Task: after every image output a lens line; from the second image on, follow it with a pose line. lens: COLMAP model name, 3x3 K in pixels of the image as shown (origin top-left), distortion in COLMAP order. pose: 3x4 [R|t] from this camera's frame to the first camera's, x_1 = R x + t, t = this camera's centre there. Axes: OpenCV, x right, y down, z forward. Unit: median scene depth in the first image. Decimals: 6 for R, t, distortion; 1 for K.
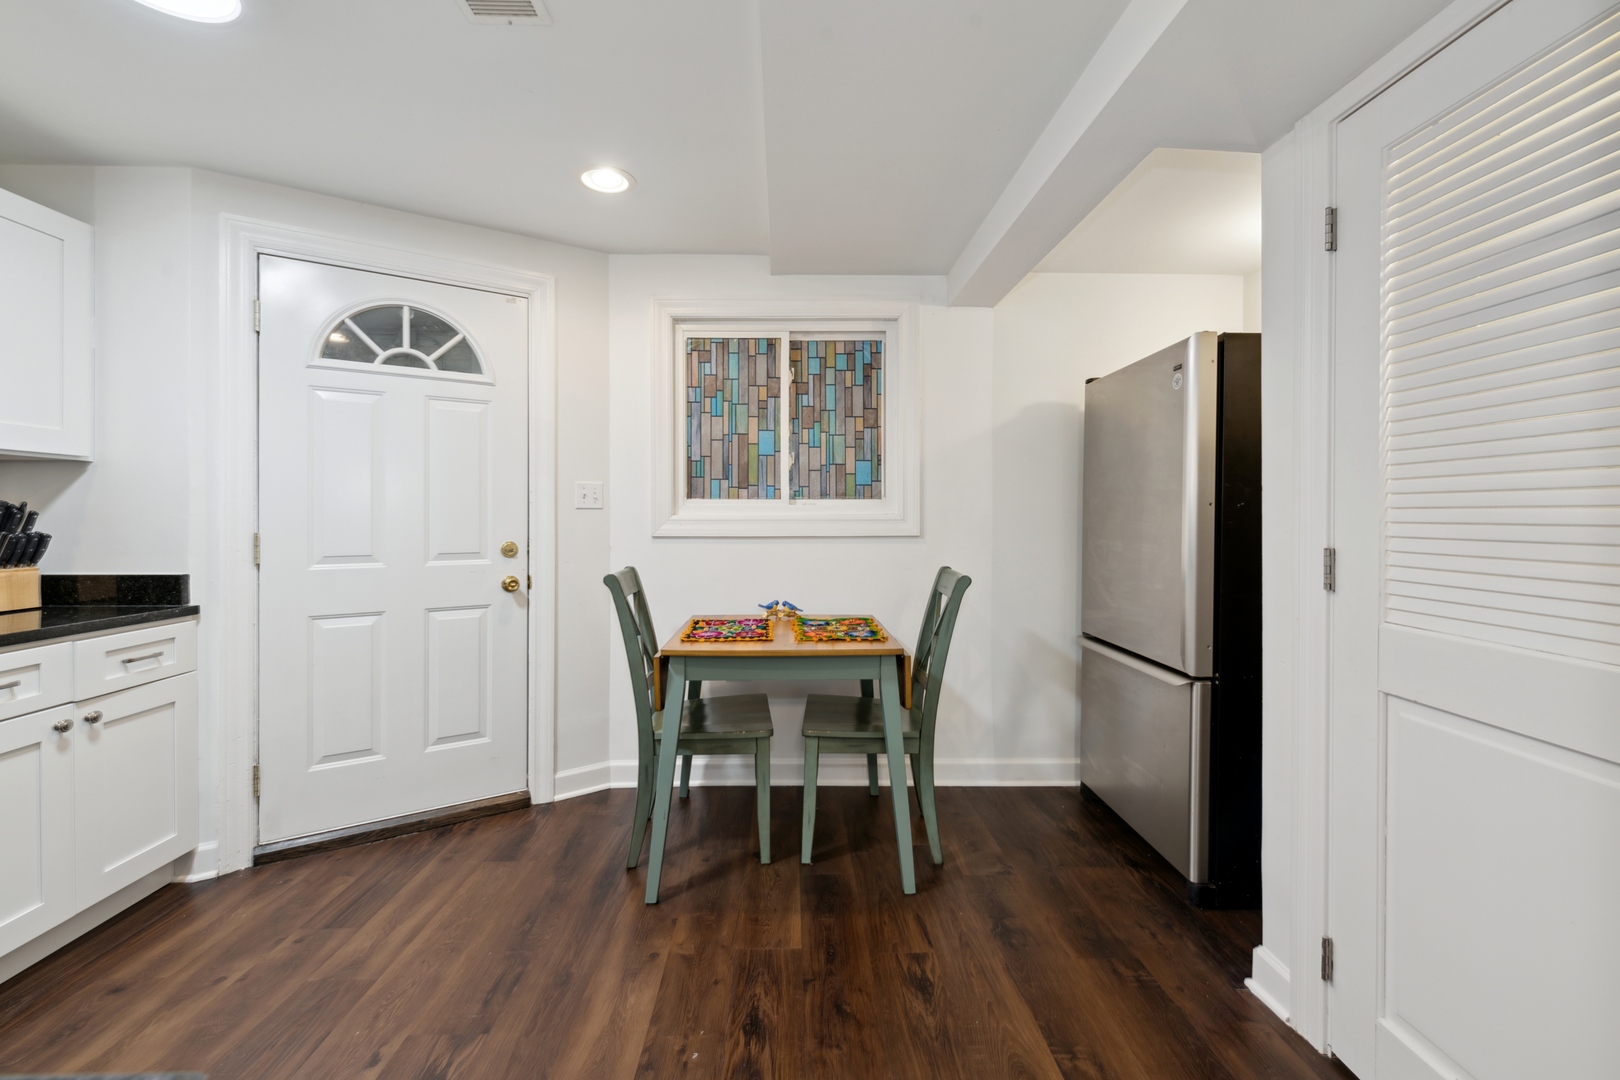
lens RADIAL K [[656.5, 0, 802.9], [0, 656.5, 532.2], [0, 0, 1]] dist [-0.001523, -0.000308]
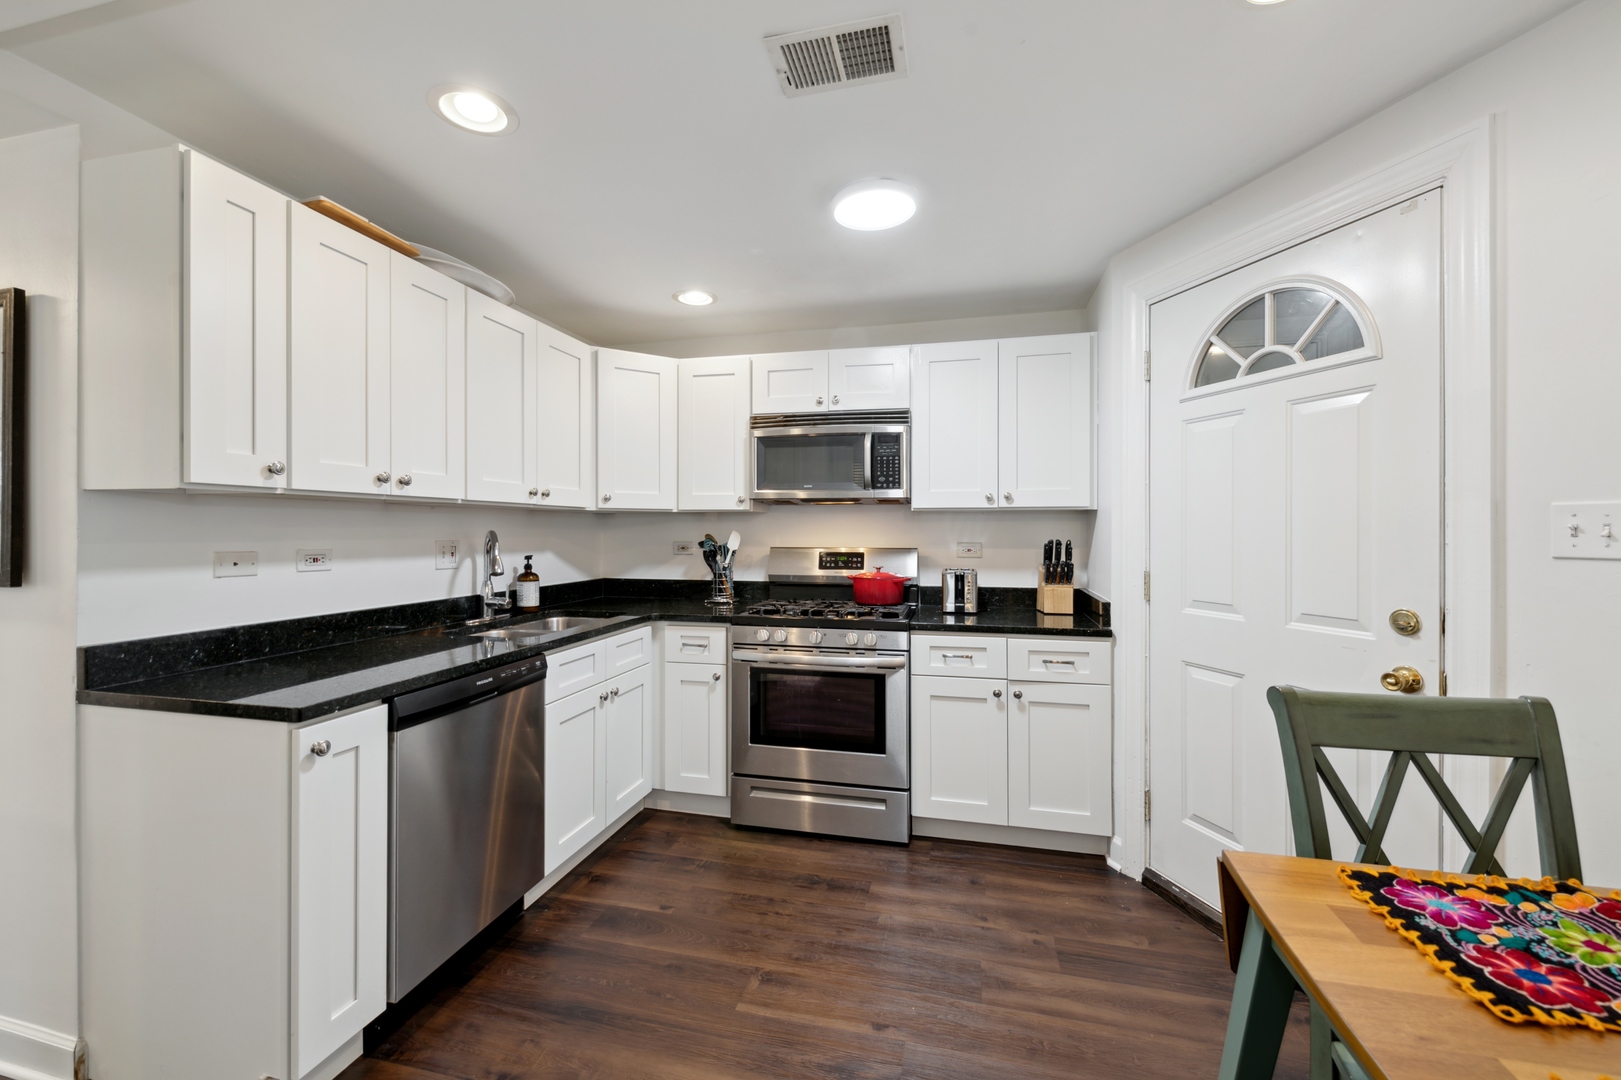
lens RADIAL K [[656.9, 0, 803.4], [0, 656.9, 532.2], [0, 0, 1]] dist [-0.001523, -0.000308]
pose [[-0.270786, 0.005102, -0.962626, 0.342982], [-0.020703, 0.999724, 0.011122, -0.062914], [0.962417, 0.022941, -0.270606, 0.771890]]
